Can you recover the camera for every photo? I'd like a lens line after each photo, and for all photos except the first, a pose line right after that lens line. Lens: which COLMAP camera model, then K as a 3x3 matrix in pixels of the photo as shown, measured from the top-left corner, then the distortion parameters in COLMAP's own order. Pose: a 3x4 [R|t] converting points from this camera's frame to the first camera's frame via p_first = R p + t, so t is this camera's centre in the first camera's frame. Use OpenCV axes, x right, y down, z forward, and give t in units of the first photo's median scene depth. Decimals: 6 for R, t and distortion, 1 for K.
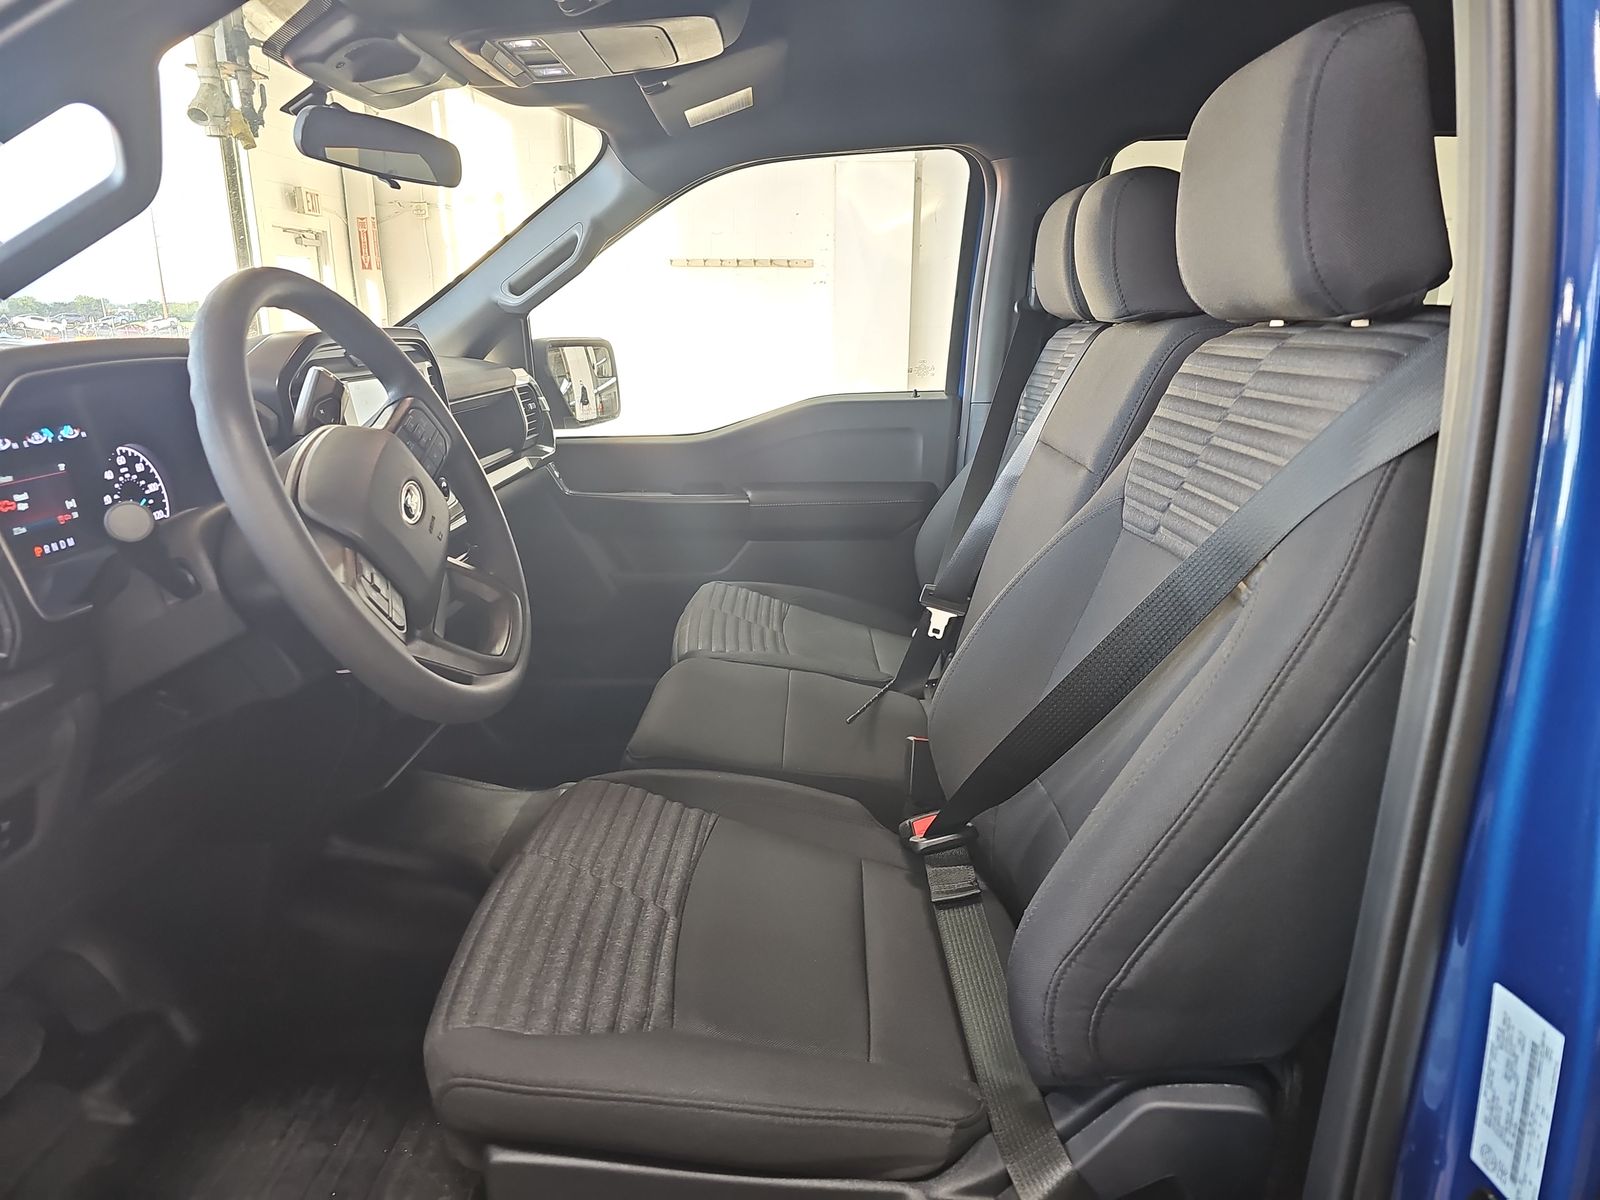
lens RADIAL K [[1068.9, 0, 794.6], [0, 1068.9, 625.4], [0, 0, 1]] dist [0.003427, -0.003614]
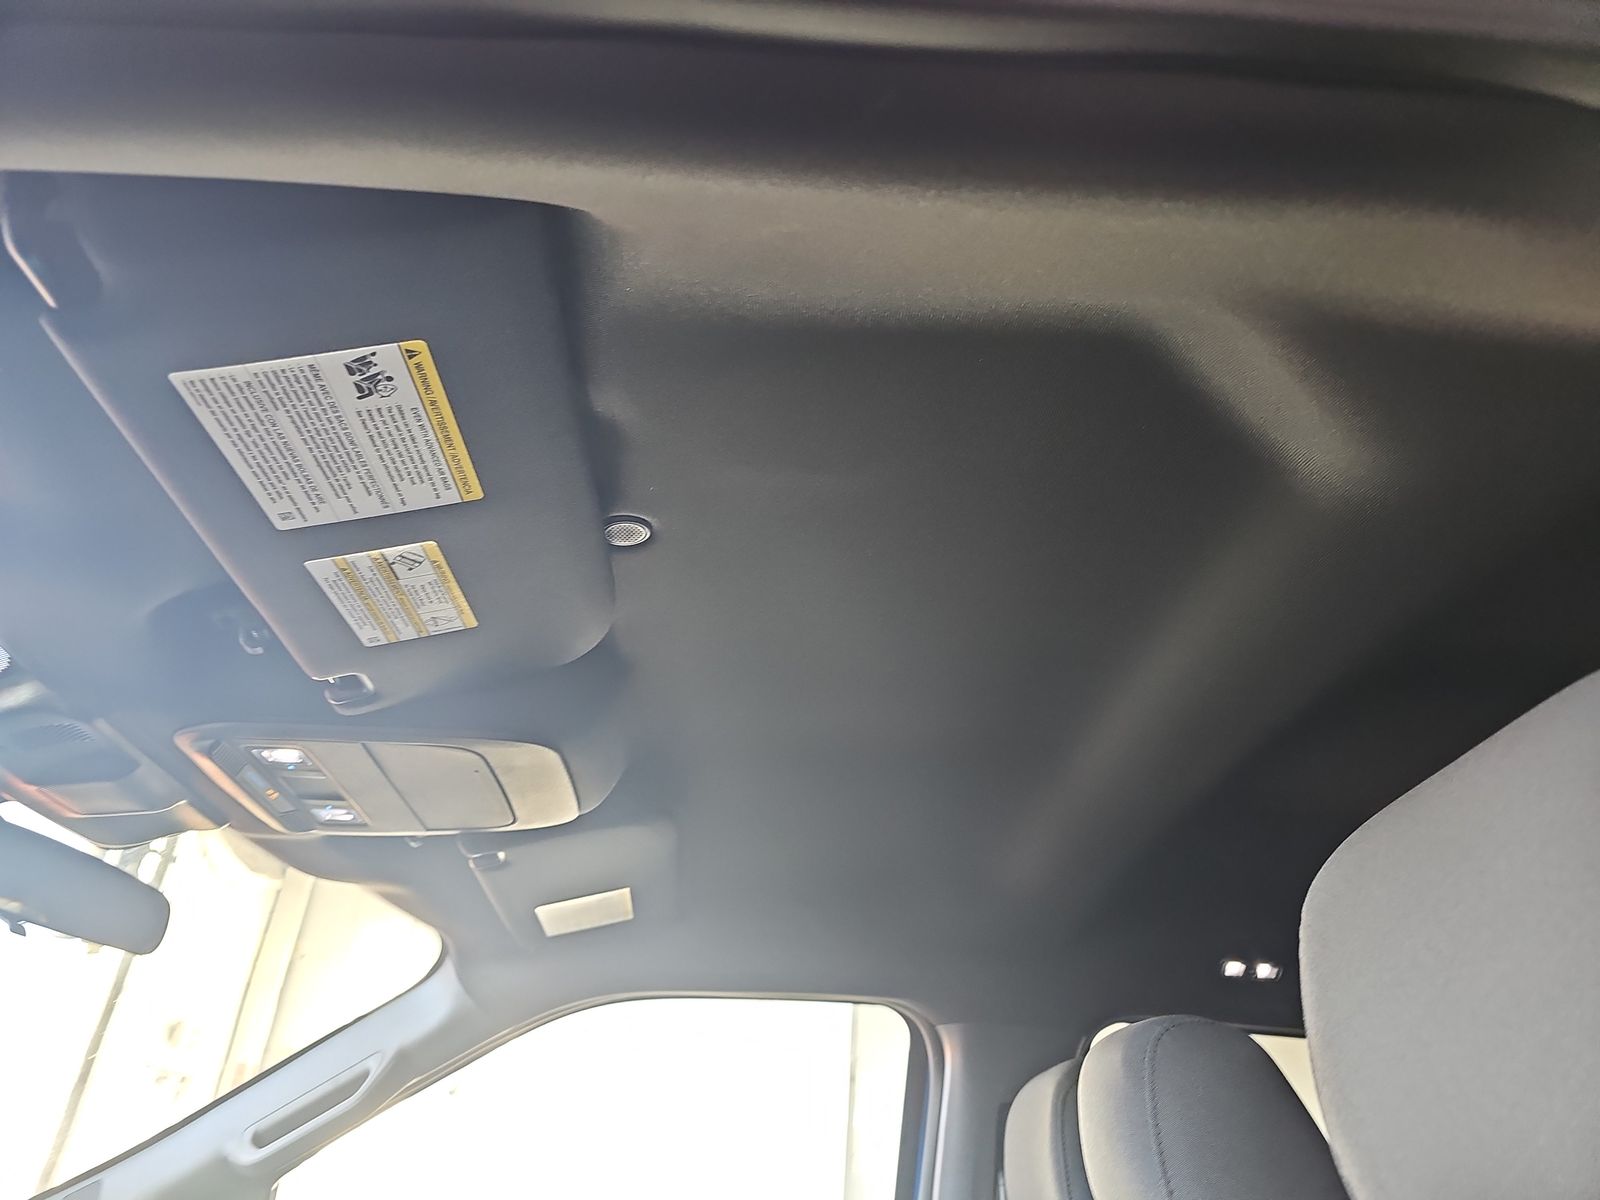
lens RADIAL K [[1068.9, 0, 794.6], [0, 1068.9, 625.4], [0, 0, 1]] dist [0.003427, -0.003614]
pose [[0.994114, 0.107442, 0.013880, 0.052012], [-0.065145, 0.695231, -0.715828, -0.100082], [-0.086560, 0.710710, 0.698139, 0.346761]]
